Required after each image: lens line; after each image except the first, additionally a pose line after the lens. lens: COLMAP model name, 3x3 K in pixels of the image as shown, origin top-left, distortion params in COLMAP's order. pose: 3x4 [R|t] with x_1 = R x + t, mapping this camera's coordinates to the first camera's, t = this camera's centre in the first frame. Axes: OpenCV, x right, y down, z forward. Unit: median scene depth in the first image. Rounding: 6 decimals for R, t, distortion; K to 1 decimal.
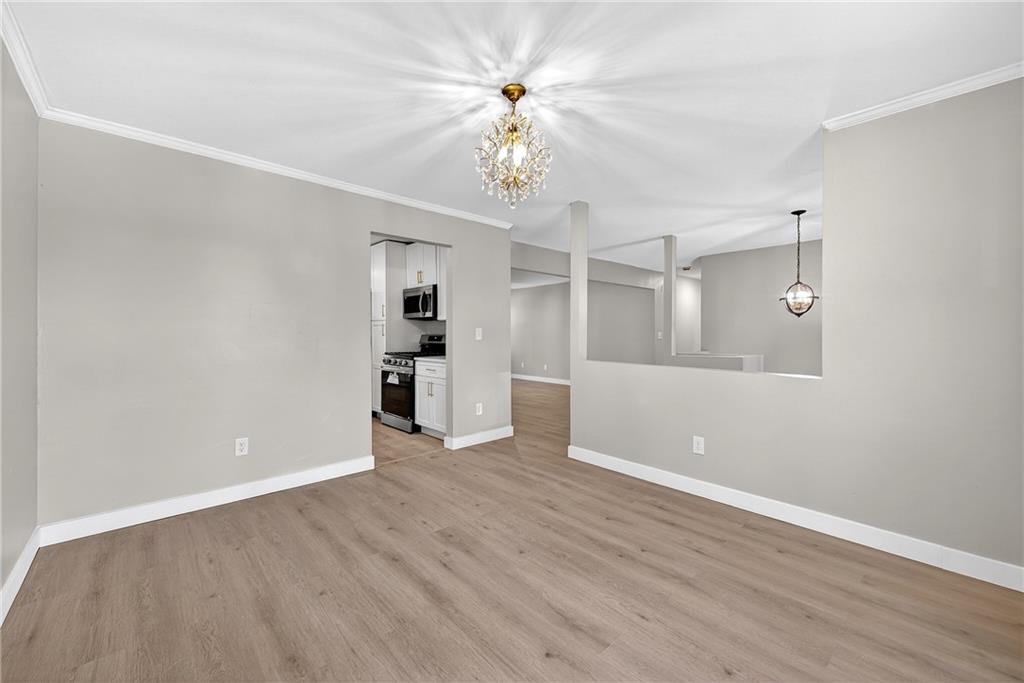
lens RADIAL K [[406.6, 0, 511.9], [0, 406.6, 338.7], [0, 0, 1]] dist [-0.000488, -0.000068]
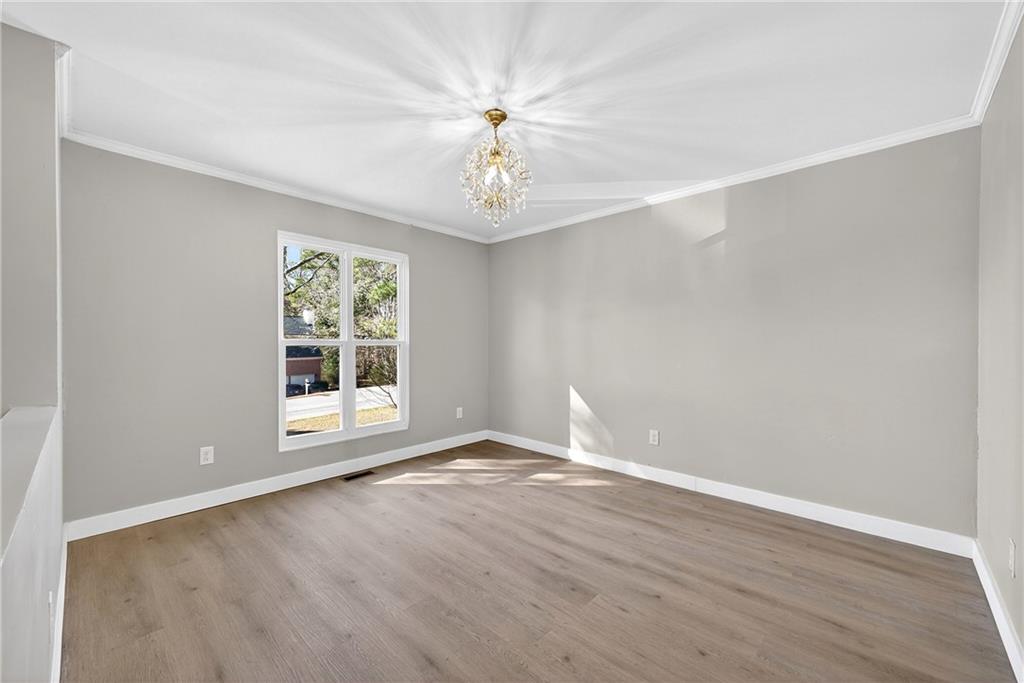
lens RADIAL K [[406.6, 0, 510.6], [0, 406.6, 340.7], [0, 0, 1]] dist [-0.000488, -0.000068]
pose [[-0.997252, -0.002566, -0.074035, 0.041958], [-0.003299, 0.999947, 0.009774, -0.027775], [0.074006, 0.009991, -0.997208, 1.990863]]
